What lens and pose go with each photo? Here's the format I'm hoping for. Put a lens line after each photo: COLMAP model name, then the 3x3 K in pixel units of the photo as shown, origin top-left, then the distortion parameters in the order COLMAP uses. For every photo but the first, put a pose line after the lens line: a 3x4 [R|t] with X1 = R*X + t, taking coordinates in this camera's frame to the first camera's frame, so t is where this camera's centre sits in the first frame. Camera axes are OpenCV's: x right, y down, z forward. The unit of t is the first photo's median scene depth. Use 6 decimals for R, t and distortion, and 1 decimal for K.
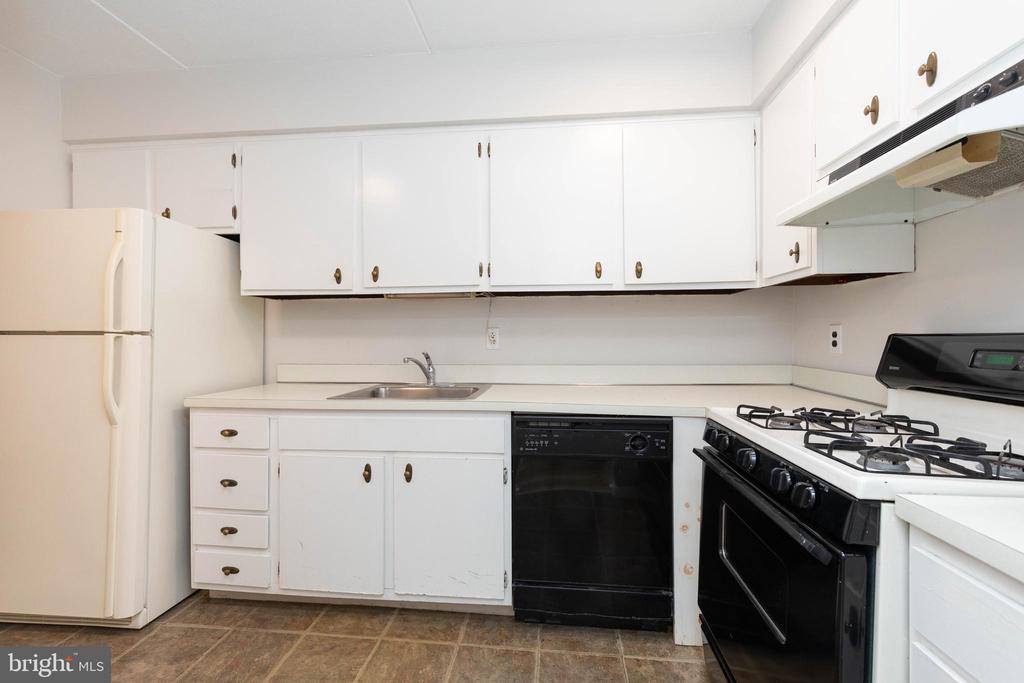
lens RADIAL K [[442.1, 0, 512.3], [0, 442.1, 333.0], [0, 0, 1]] dist [0.015966, -0.000012]
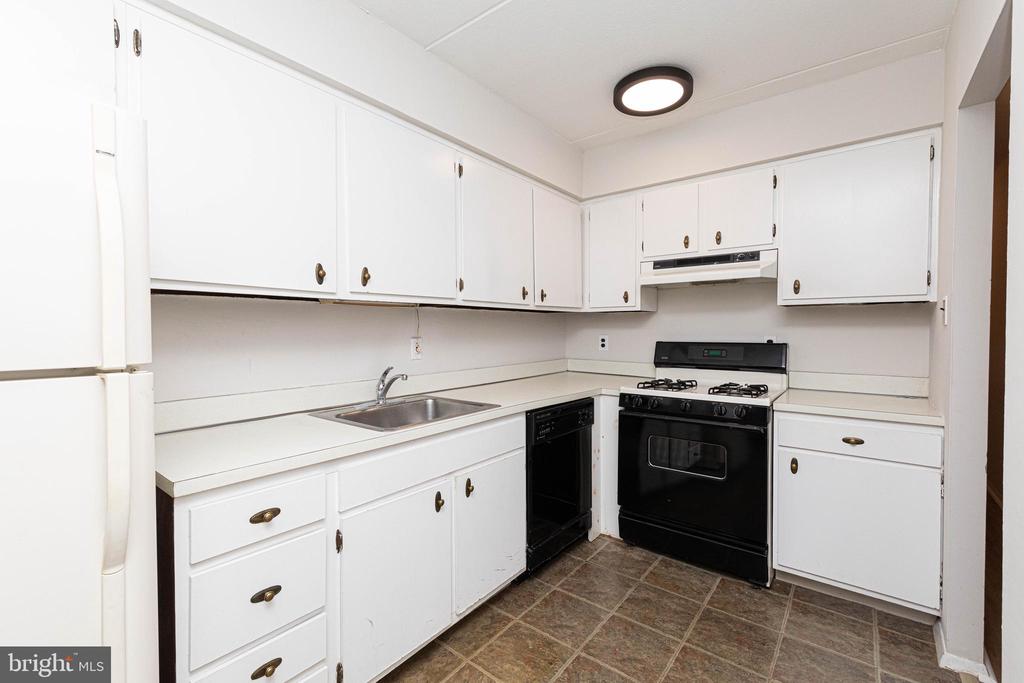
lens RADIAL K [[442.1, 0, 511.3], [0, 442.1, 340.3], [0, 0, 1]] dist [0.015966, -0.000012]
pose [[0.537619, -0.019194, 0.842969, -1.013939], [0.002952, 0.999778, 0.020882, -0.036881], [-0.843183, -0.008738, 0.537556, 0.383515]]
